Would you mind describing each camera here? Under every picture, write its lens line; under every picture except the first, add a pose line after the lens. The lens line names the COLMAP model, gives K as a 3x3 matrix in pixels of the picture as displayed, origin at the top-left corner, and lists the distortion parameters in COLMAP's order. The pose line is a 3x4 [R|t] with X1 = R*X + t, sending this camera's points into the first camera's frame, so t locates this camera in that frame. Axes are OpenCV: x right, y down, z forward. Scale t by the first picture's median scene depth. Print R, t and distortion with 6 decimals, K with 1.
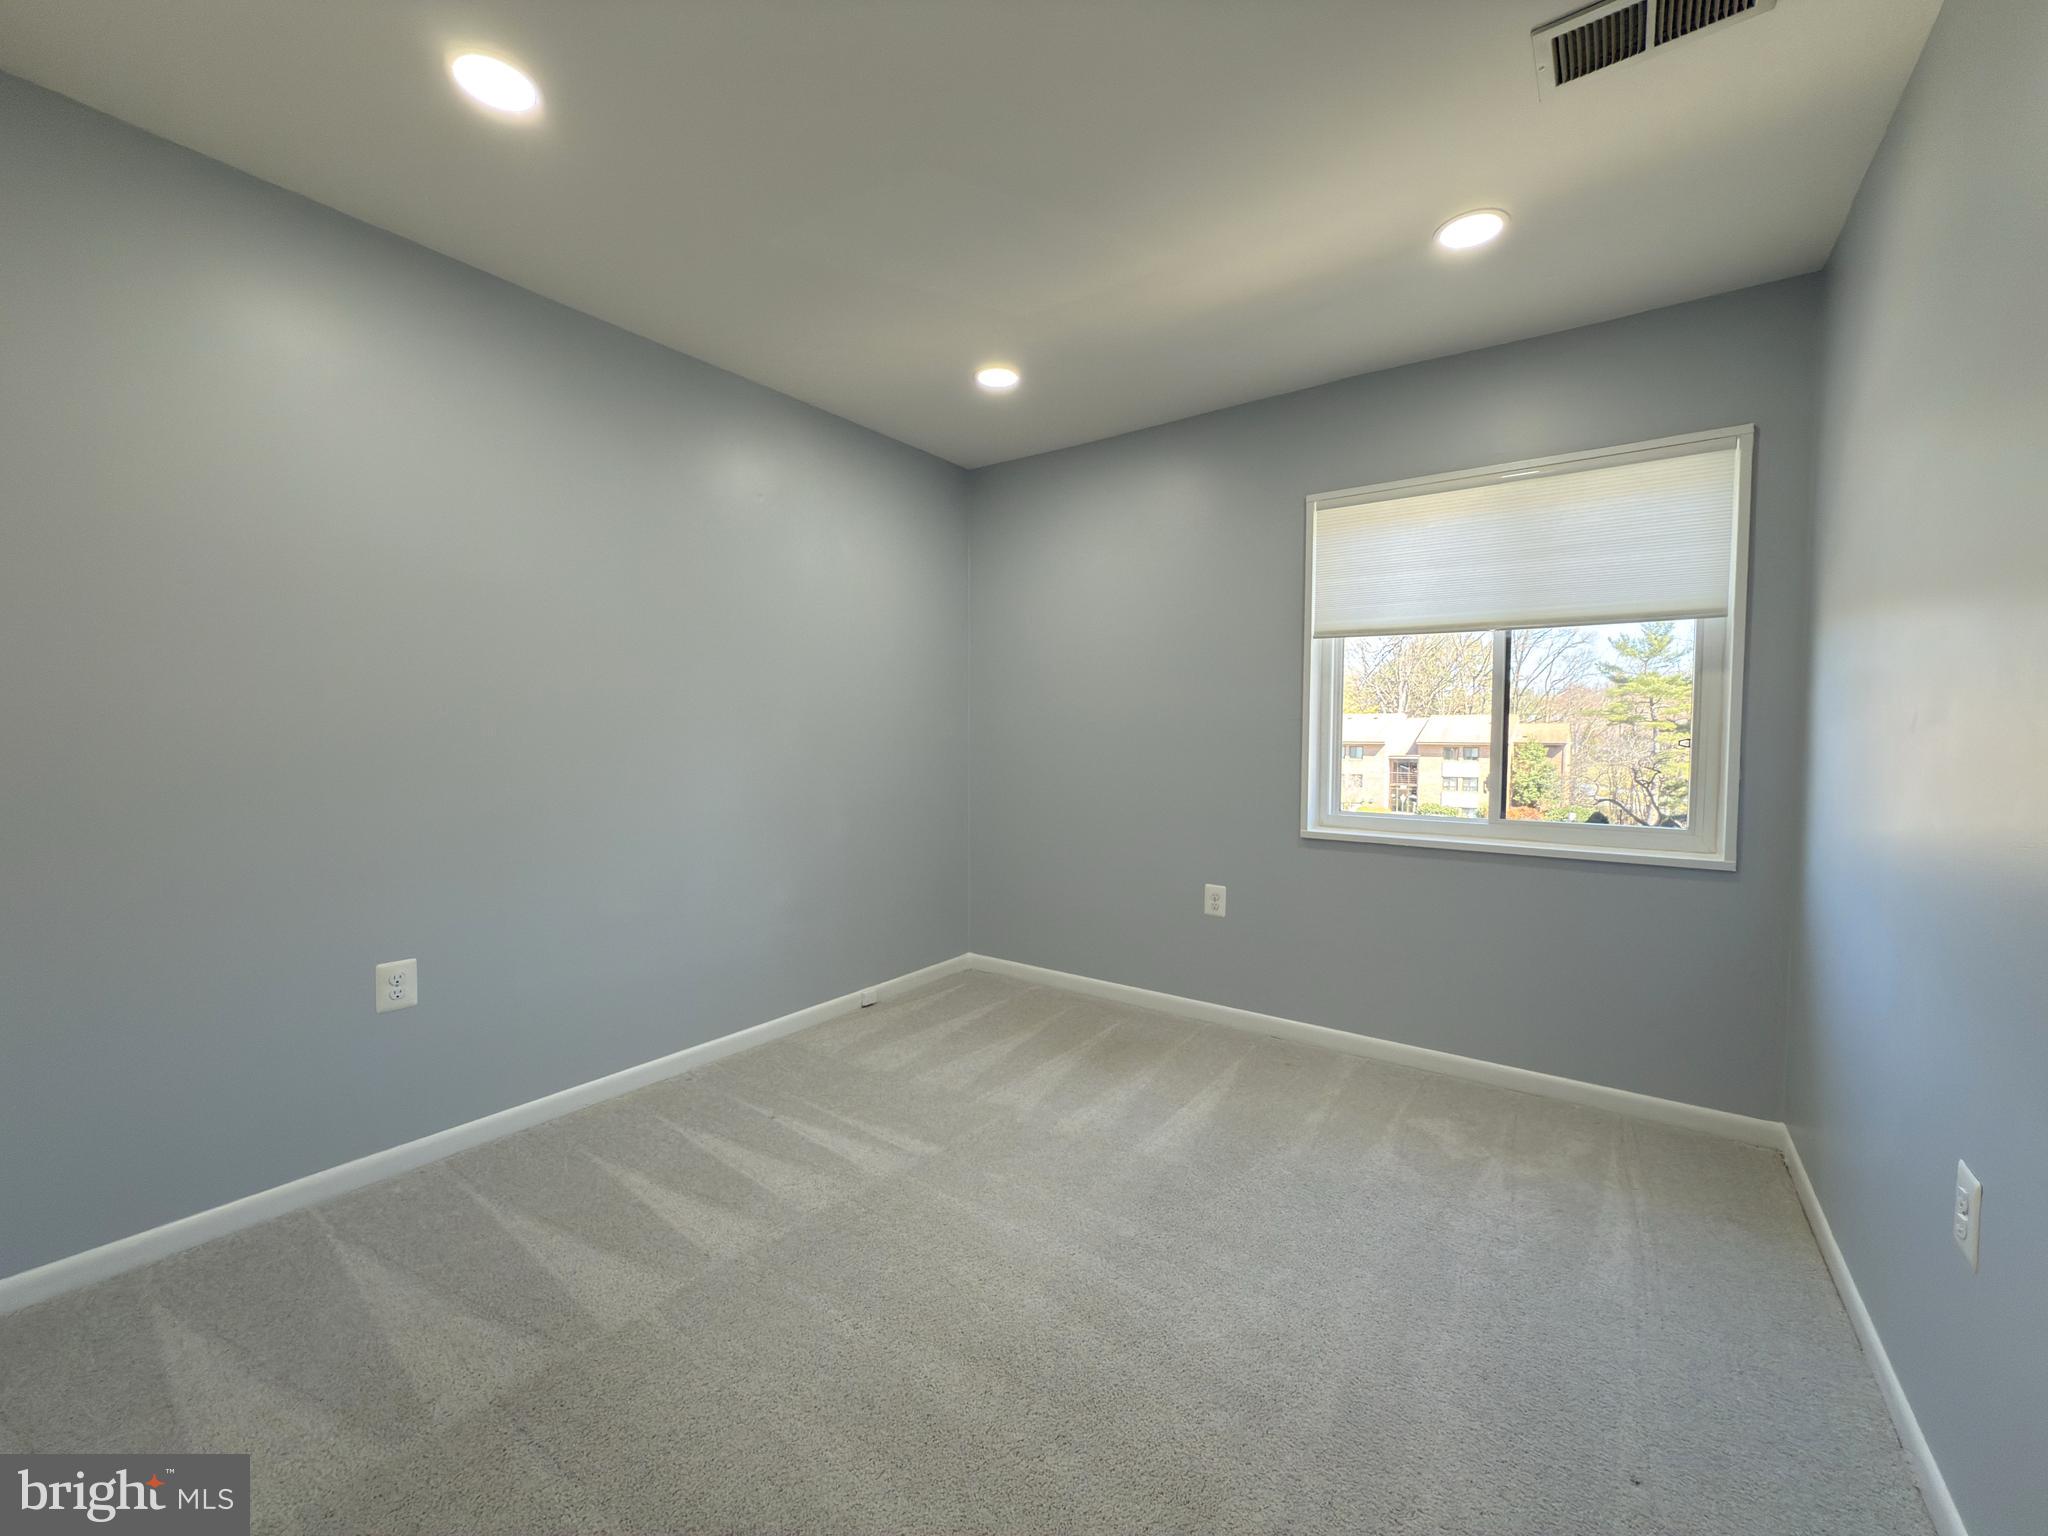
lens RADIAL K [[853.5, 0, 1024.0], [0, 853.5, 768.0], [0, 0, 1]] dist [-0.000704, 0.000022]
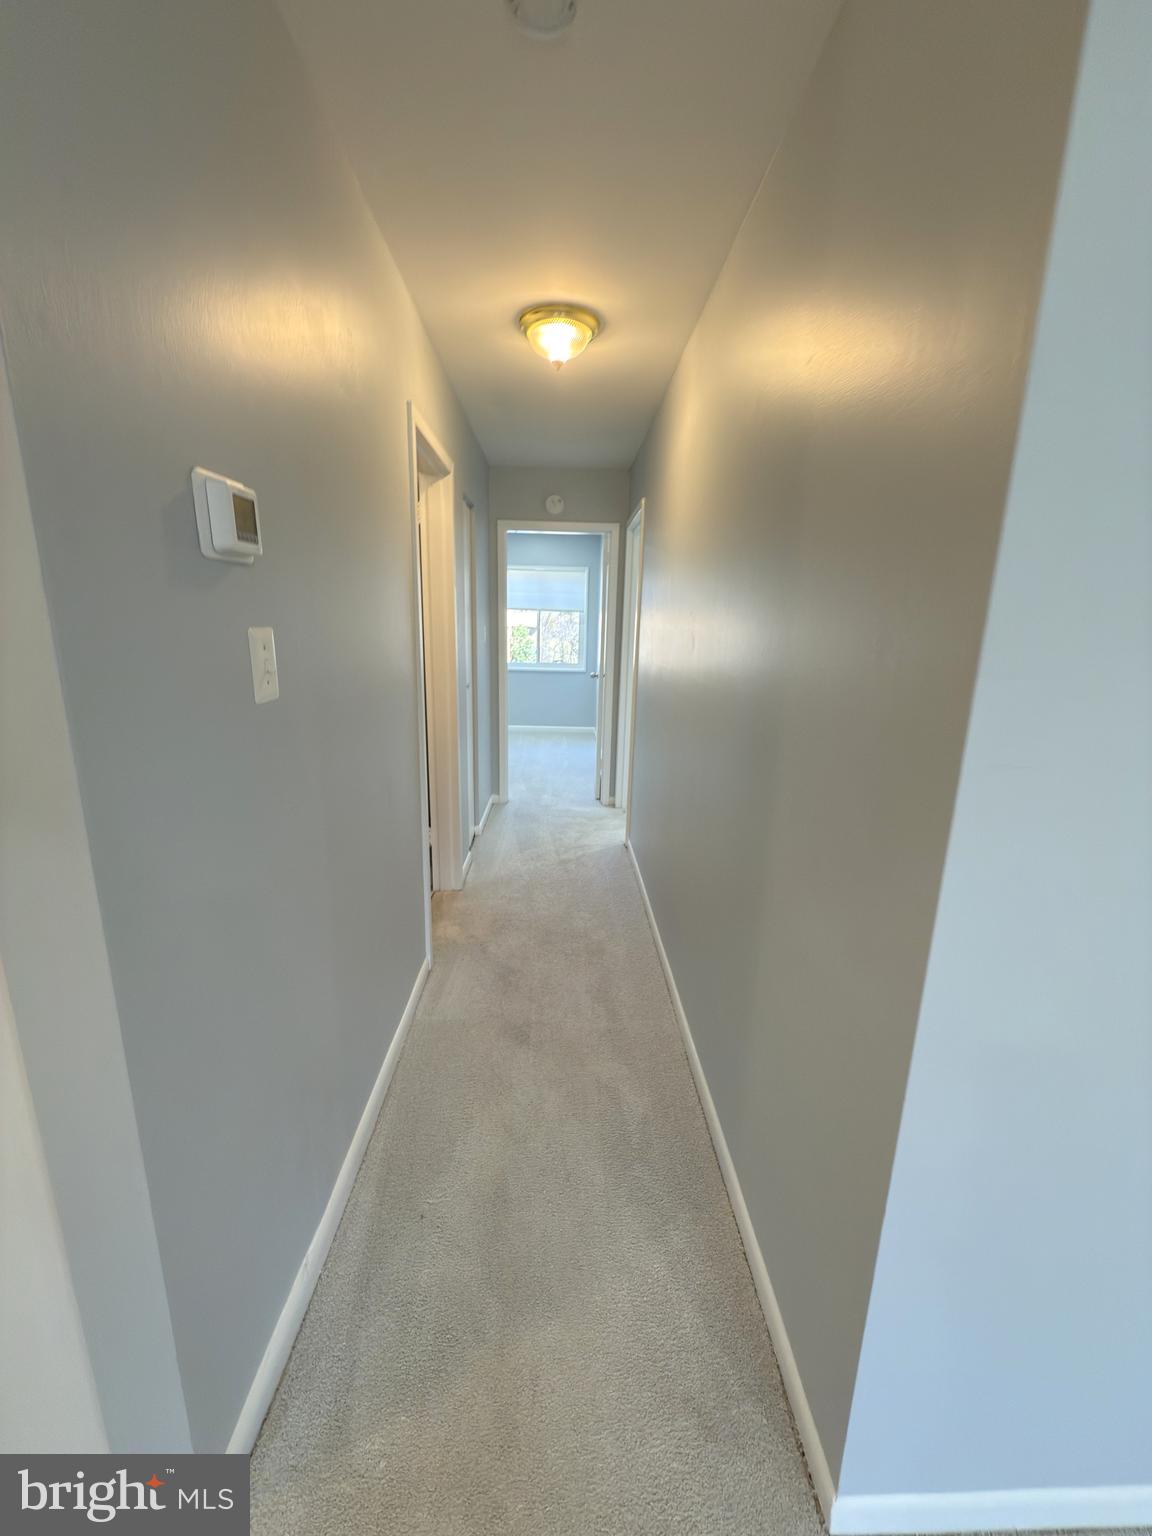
lens RADIAL K [[611.2, 0, 576.0], [0, 611.2, 768.0], [0, 0, 1]] dist [-0.001180, -0.000097]
pose [[0.809719, -0.119027, 0.574619, -1.014515], [-0.000016, 0.979208, 0.202857, -0.035881], [-0.586818, -0.164267, 0.792882, -1.463328]]
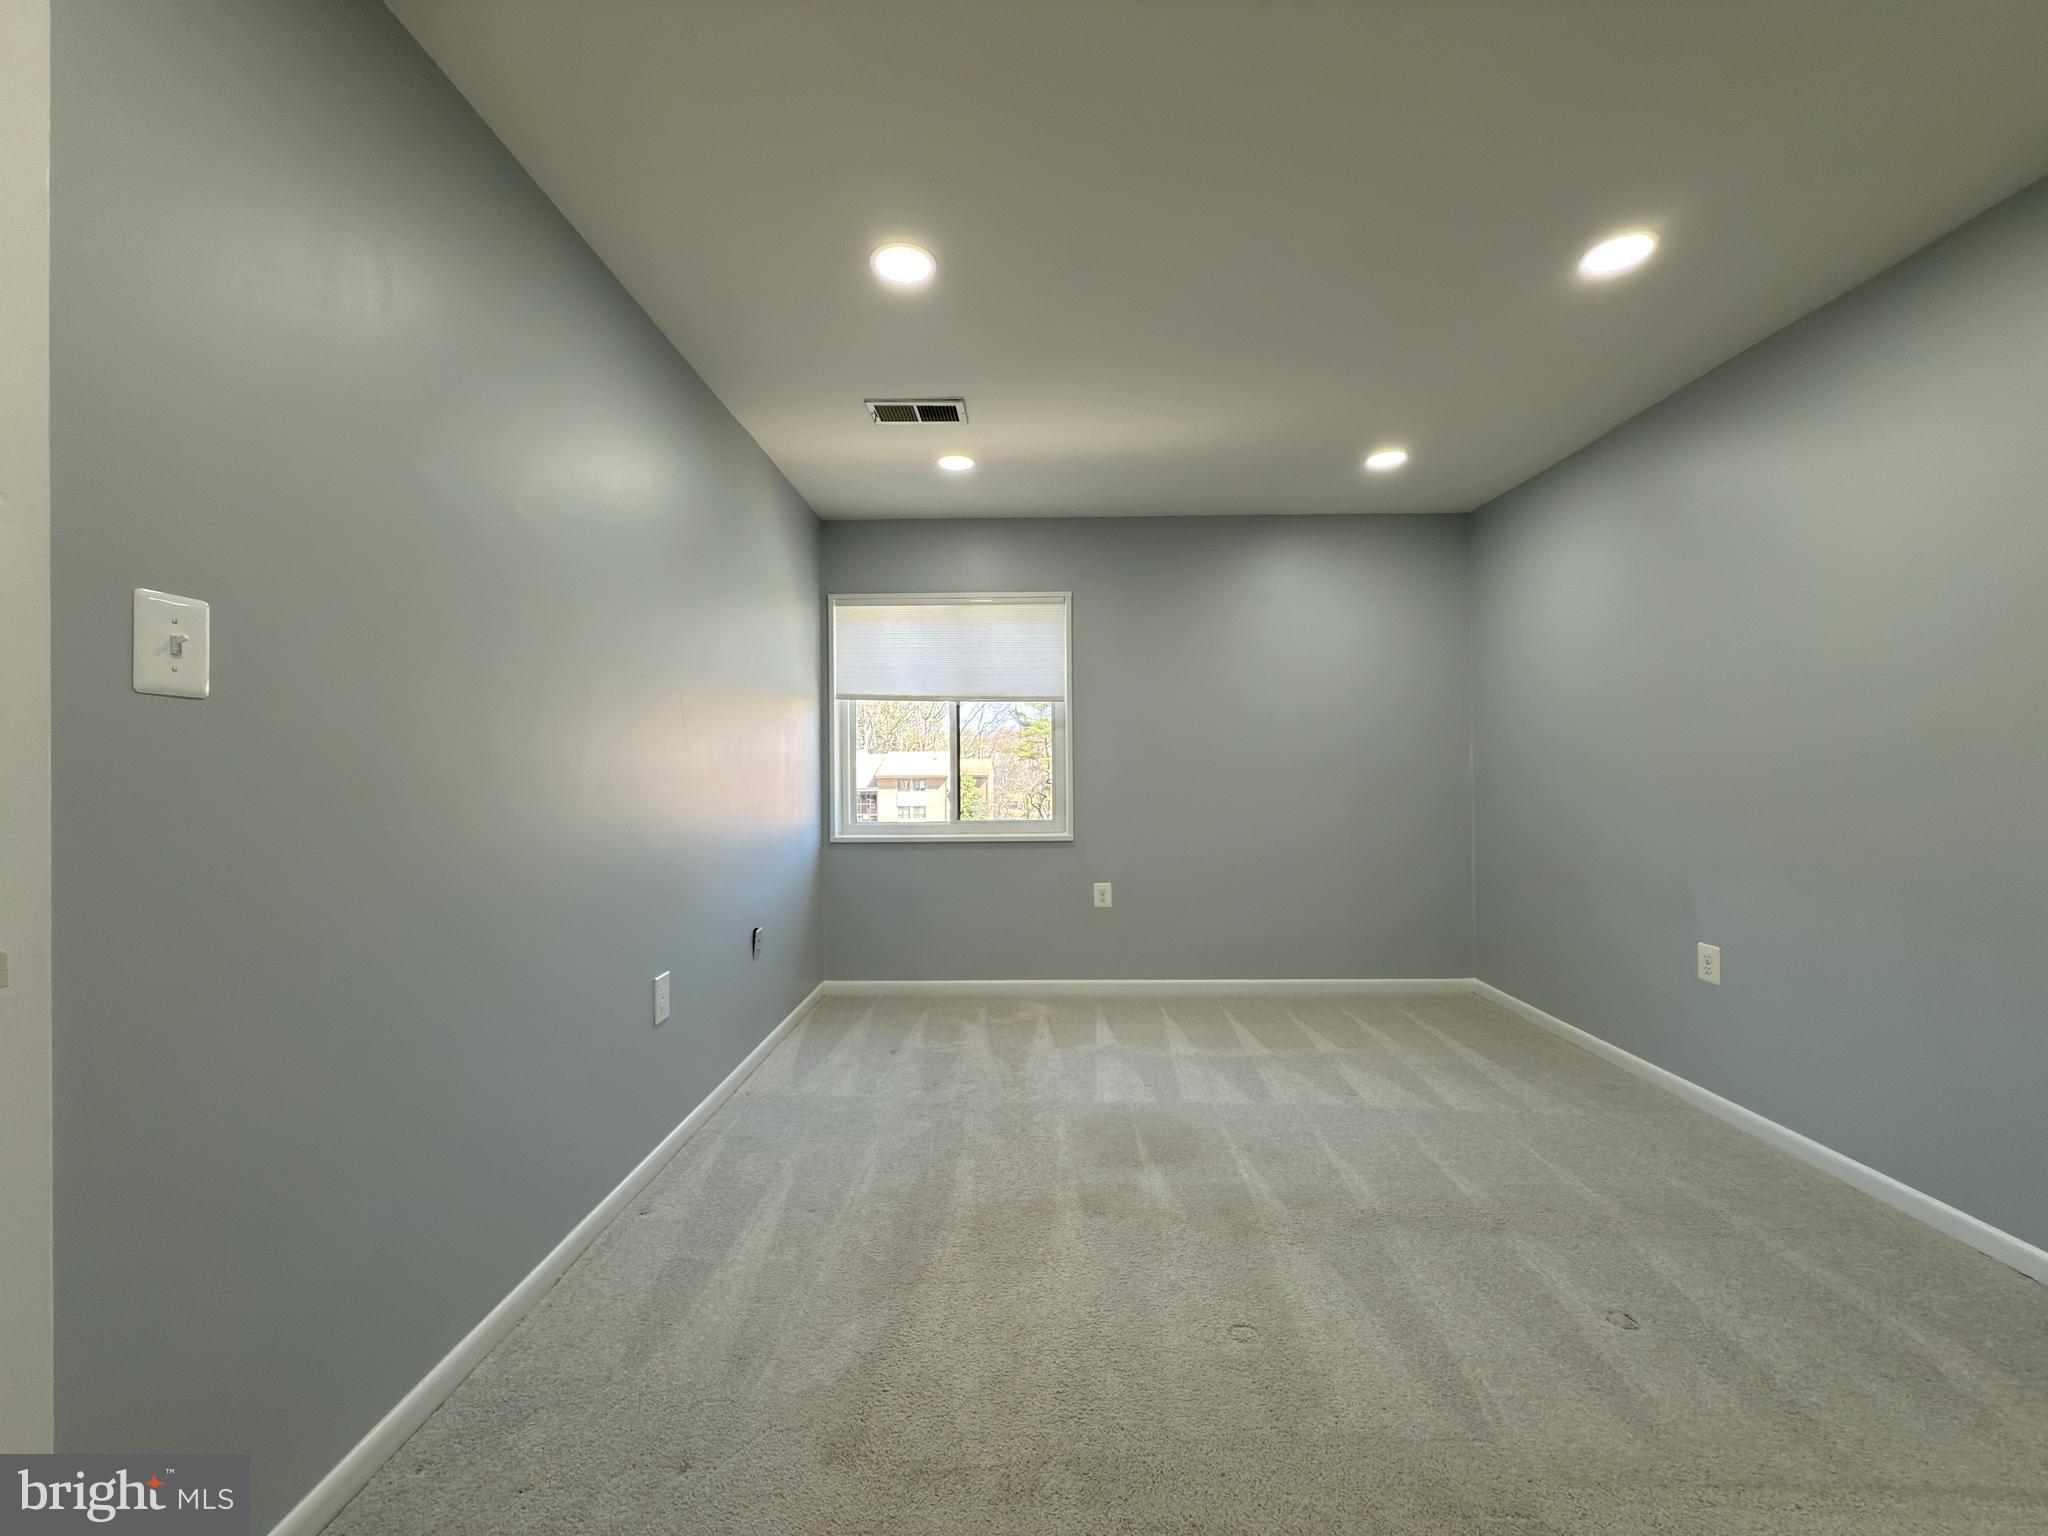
lens RADIAL K [[853.5, 0, 1024.0], [0, 853.5, 768.0], [0, 0, 1]] dist [-0.000704, 0.000022]
pose [[0.821732, -0.006032, 0.569842, -0.245661], [0.029792, 0.999031, -0.032385, 0.018555], [-0.569095, 0.043589, 0.821116, -0.381532]]
